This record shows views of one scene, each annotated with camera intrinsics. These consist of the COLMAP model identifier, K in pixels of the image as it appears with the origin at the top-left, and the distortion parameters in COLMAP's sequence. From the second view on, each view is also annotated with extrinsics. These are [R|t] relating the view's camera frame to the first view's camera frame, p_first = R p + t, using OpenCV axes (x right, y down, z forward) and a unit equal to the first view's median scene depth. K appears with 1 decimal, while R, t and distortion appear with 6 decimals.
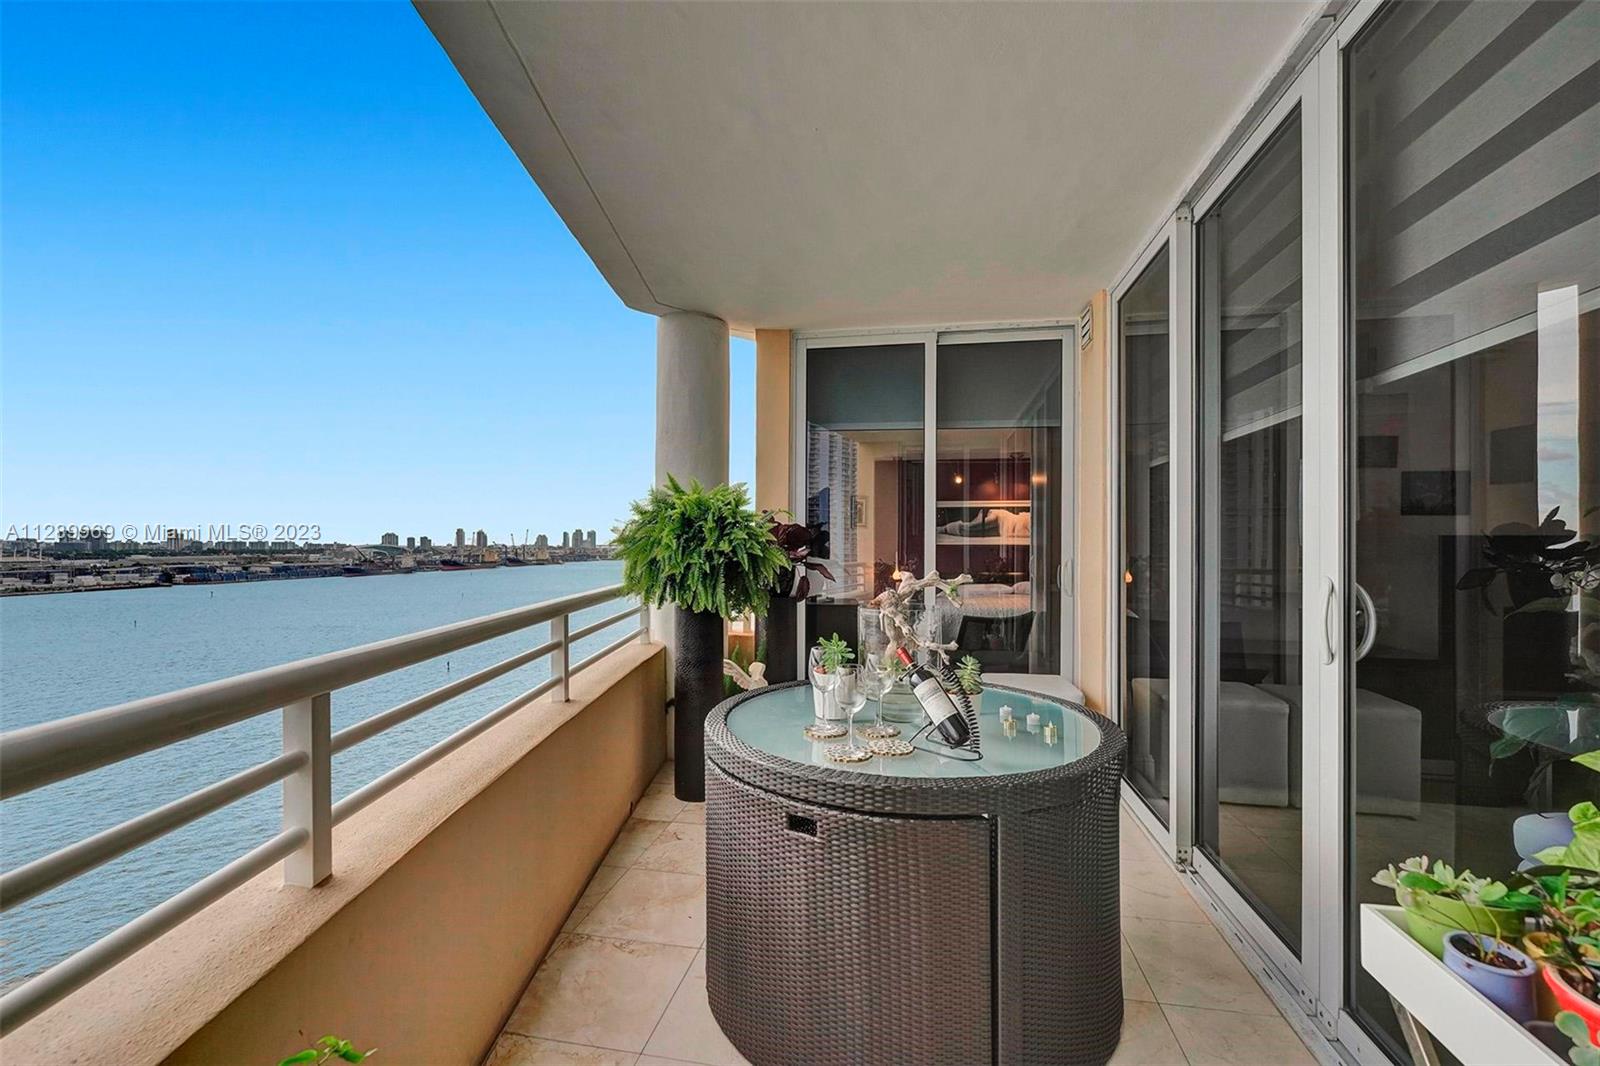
lens RADIAL K [[638.3, 0, 800.8], [0, 638.3, 540.3], [0, 0, 1]] dist [0.015964, 0.000071]
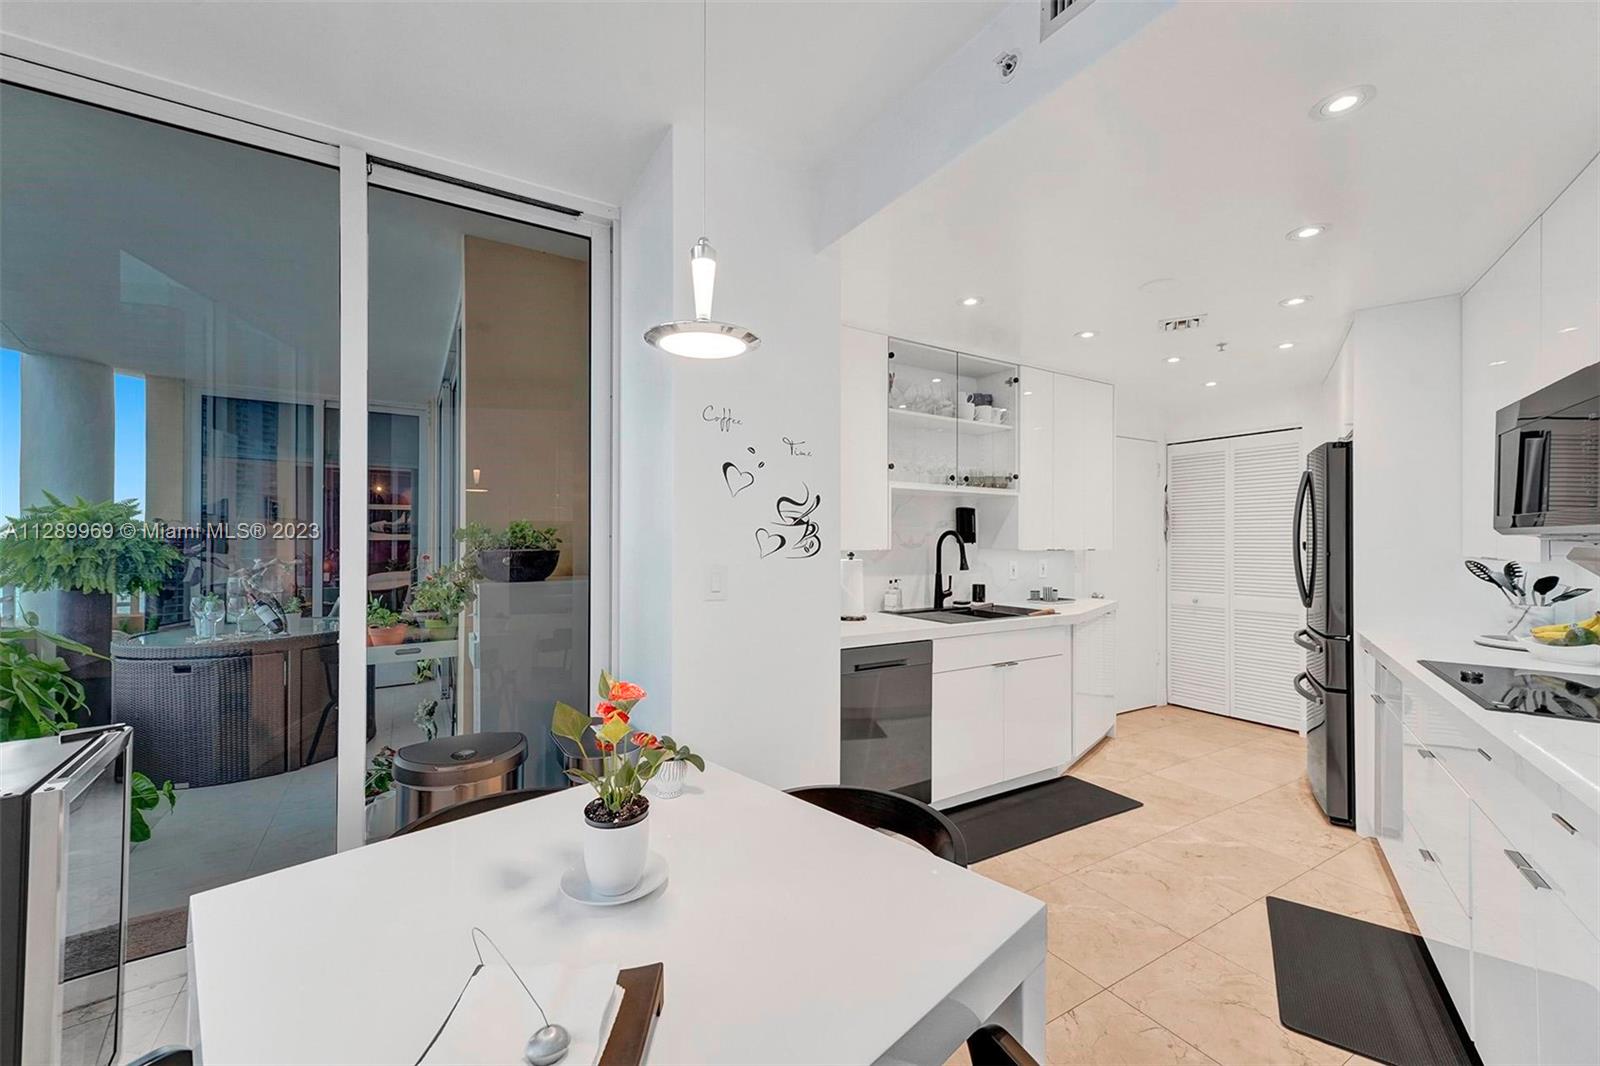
lens RADIAL K [[638.3, 0, 800.8], [0, 638.3, 540.3], [0, 0, 1]] dist [0.015964, 0.000071]
pose [[0.744673, -0.003540, 0.667420, 0.053226], [-0.005576, 0.999918, 0.011526, -0.029070], [-0.667406, -0.012305, 0.744592, -1.128594]]
